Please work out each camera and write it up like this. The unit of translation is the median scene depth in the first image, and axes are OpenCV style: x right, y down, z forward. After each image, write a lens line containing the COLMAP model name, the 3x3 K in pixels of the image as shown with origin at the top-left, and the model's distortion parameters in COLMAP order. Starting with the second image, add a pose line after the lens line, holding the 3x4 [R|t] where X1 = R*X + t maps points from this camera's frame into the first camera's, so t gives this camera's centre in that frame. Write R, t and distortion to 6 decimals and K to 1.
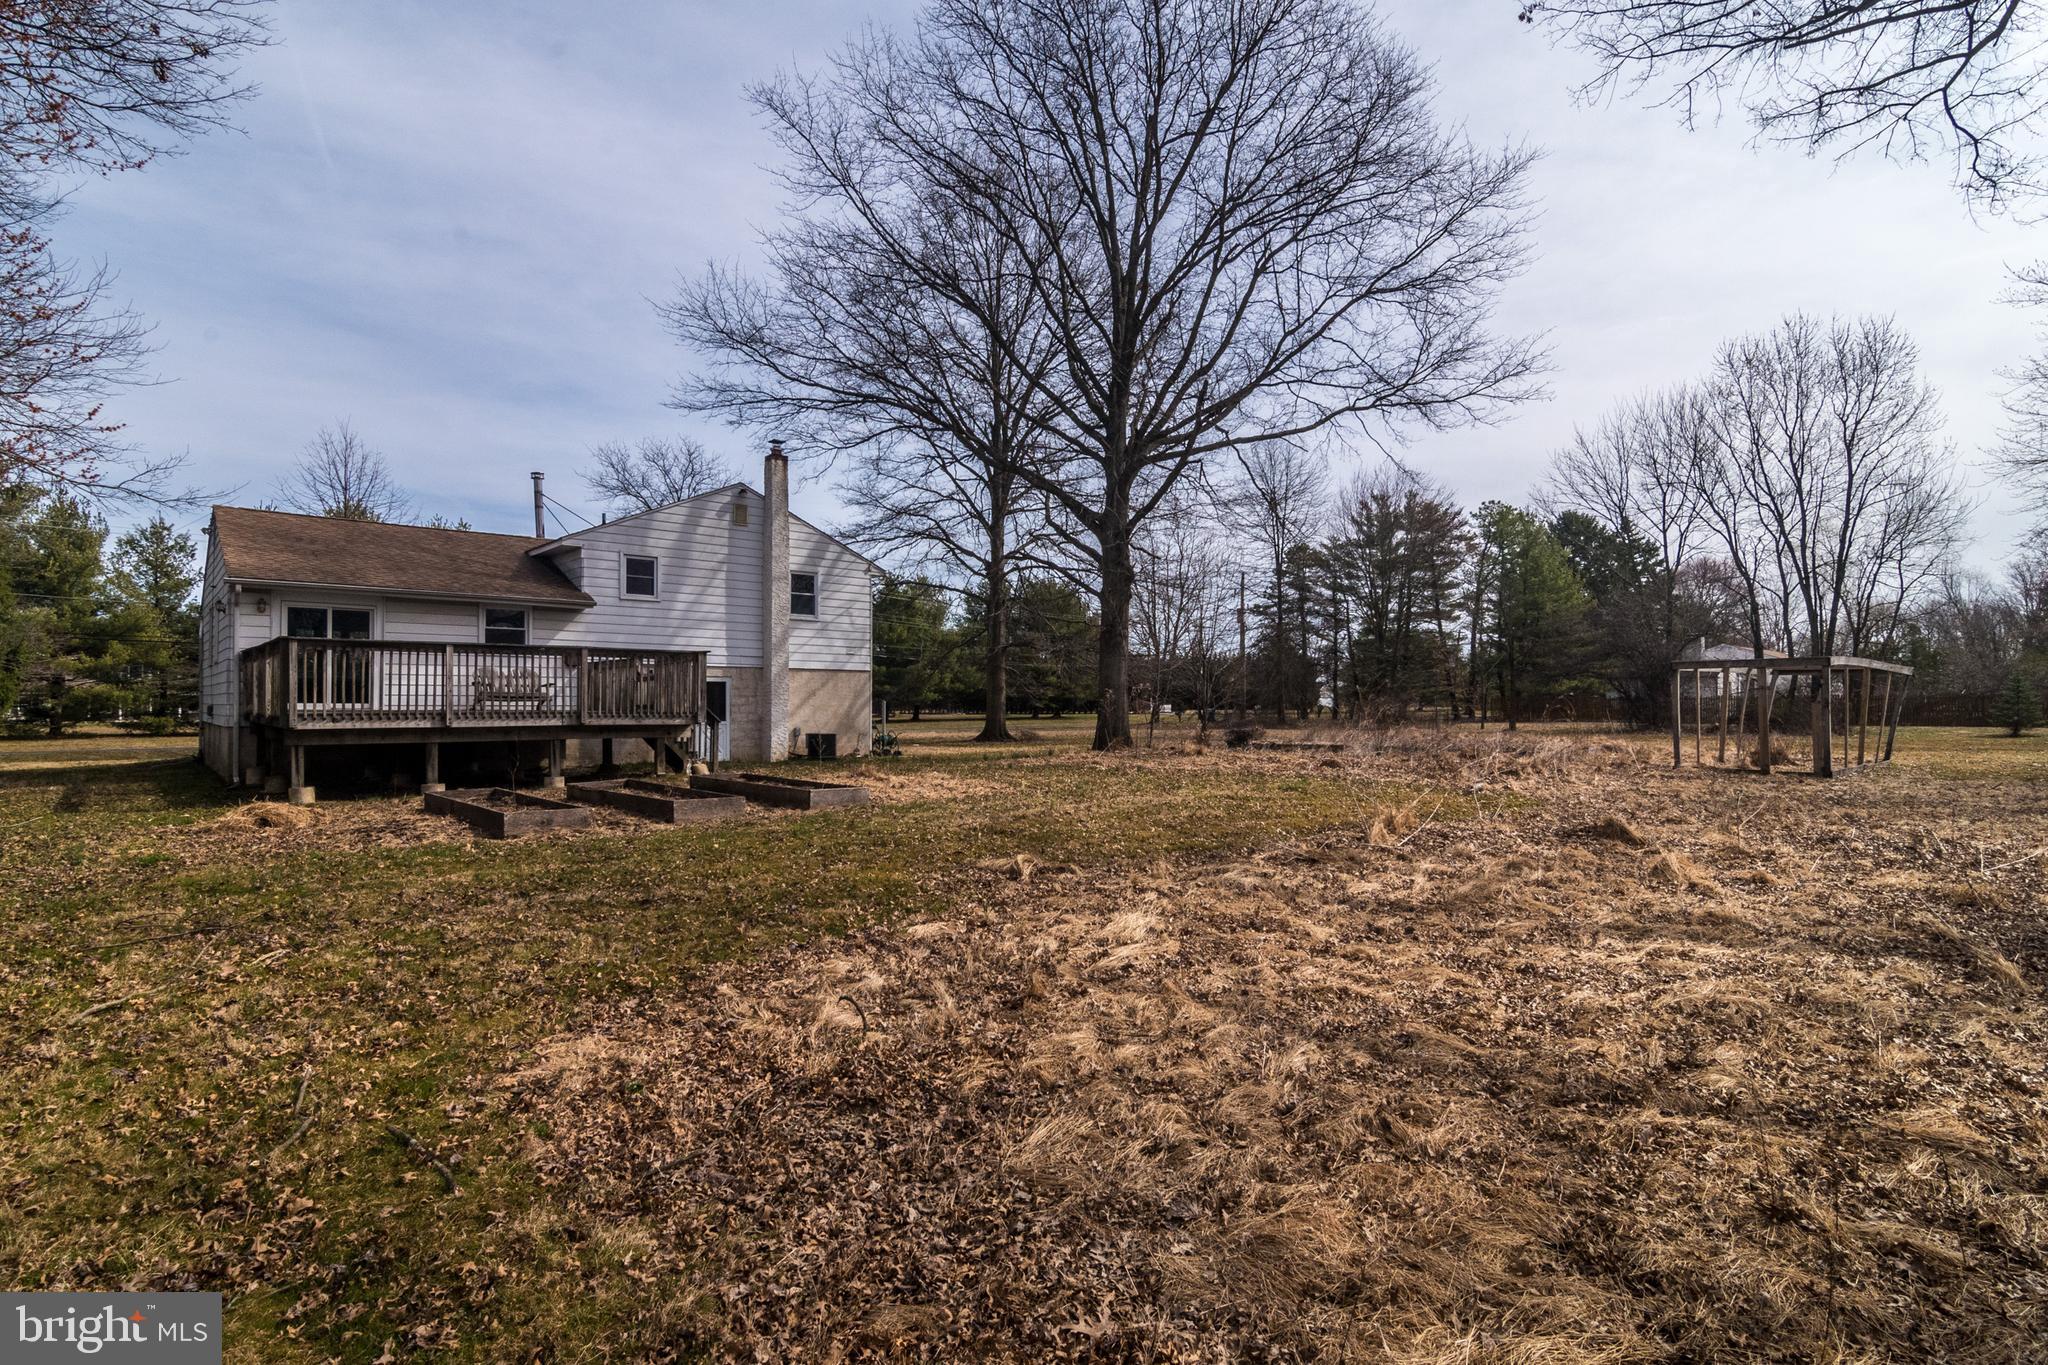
lens RADIAL K [[1008.1, 0, 1022.9], [0, 1008.1, 686.5], [0, 0, 1]] dist [-0.000947, -0.000970]
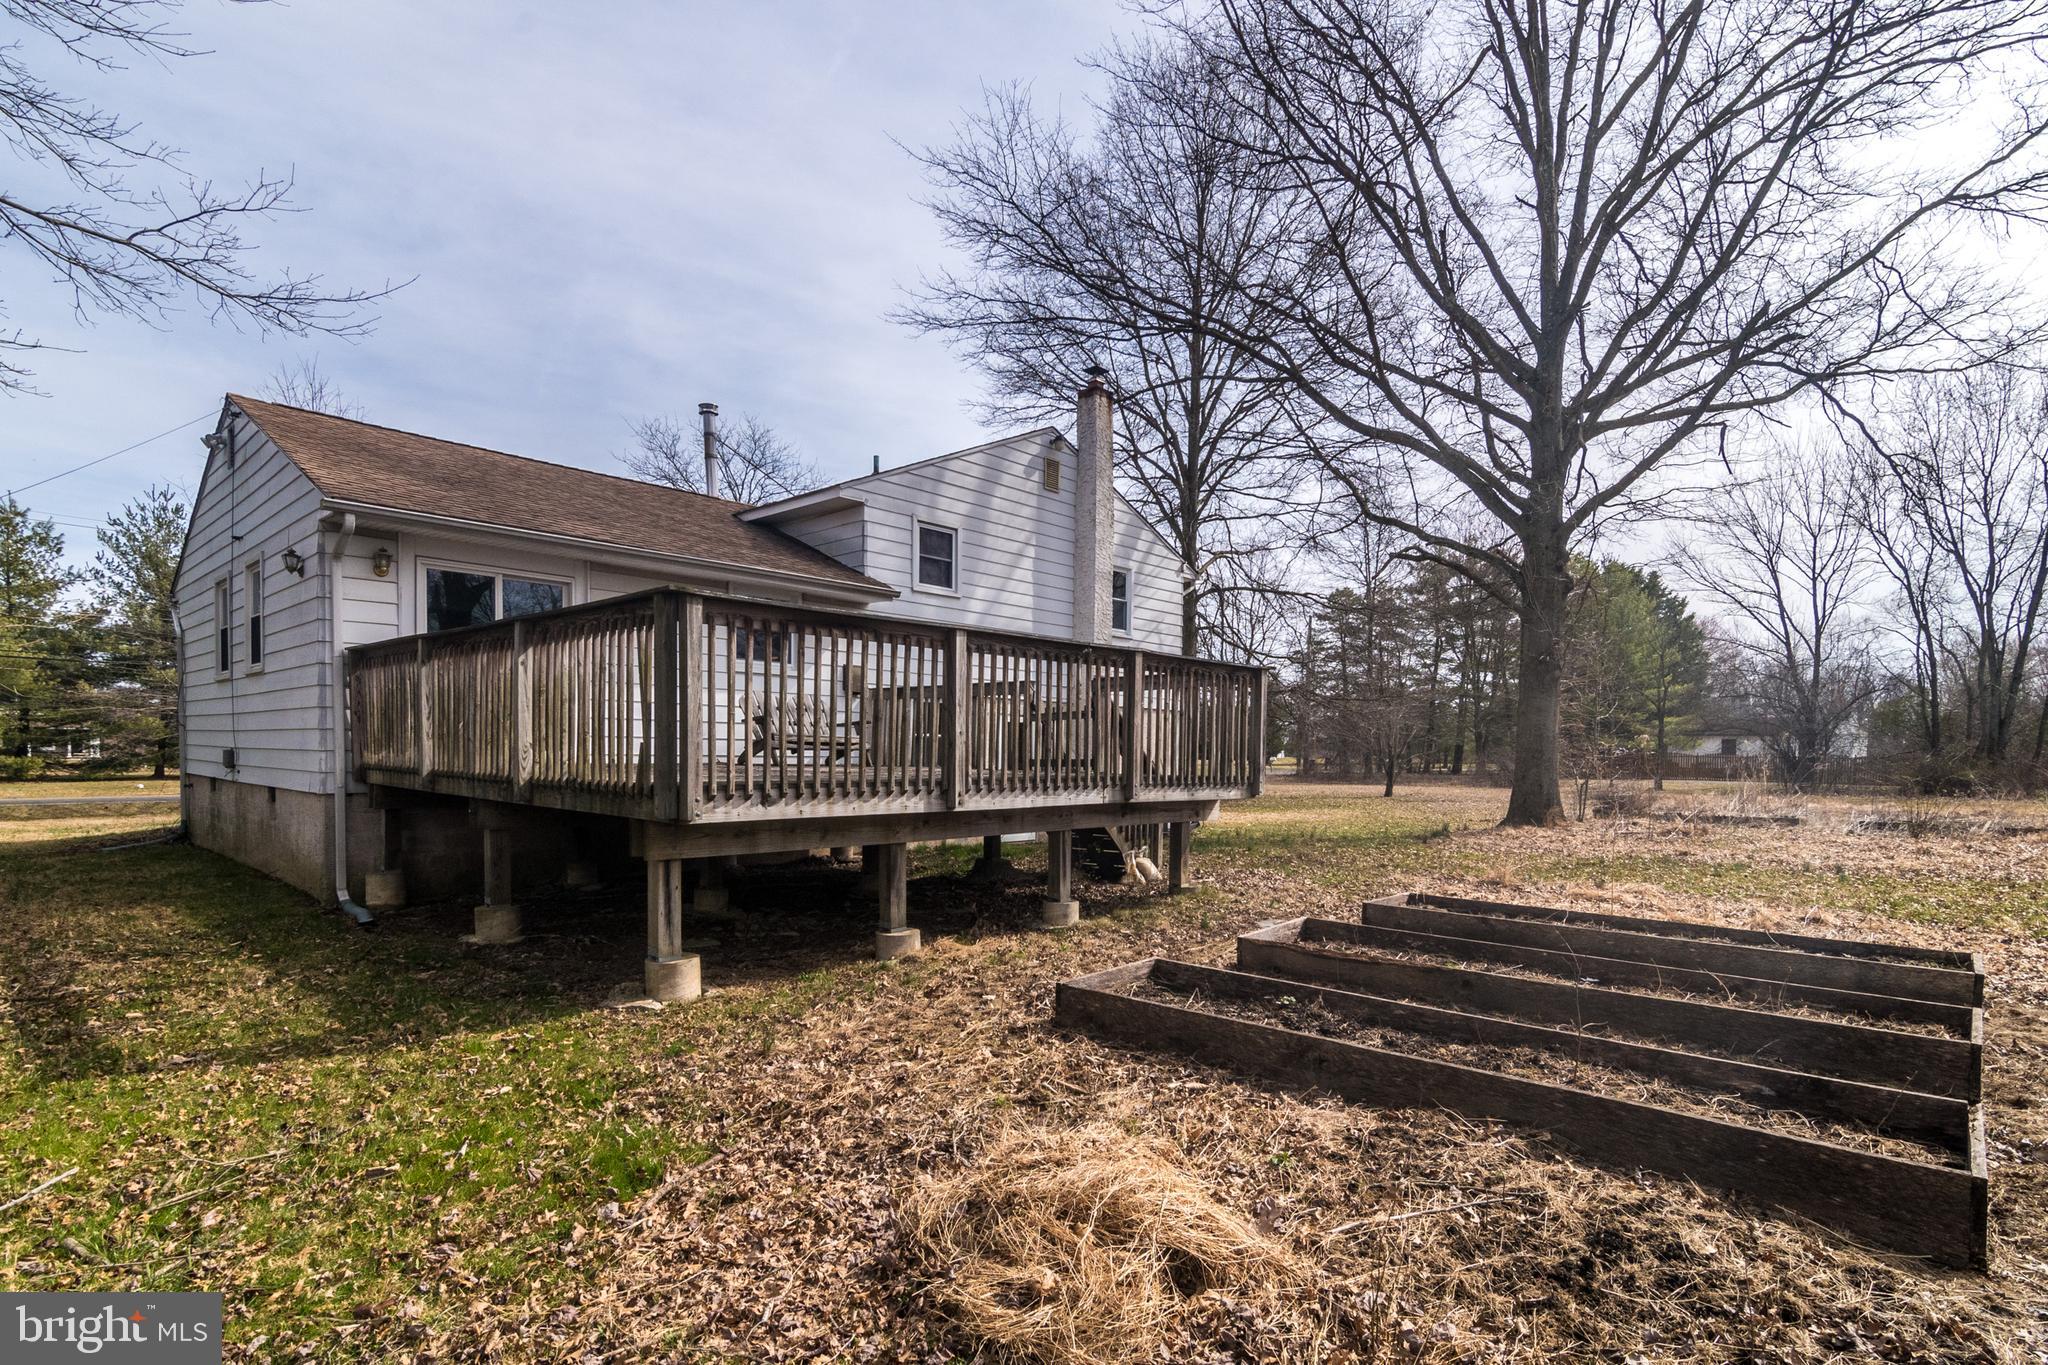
lens RADIAL K [[1005.0, 0, 1073.7], [0, 1005.0, 778.7], [0, 0, 1]] dist [-0.000464, -0.000546]
pose [[0.992792, 0.009733, 0.119454, -0.348119], [-0.015020, 0.998943, 0.043437, 0.002735], [-0.118905, -0.044918, 0.991889, 0.328545]]
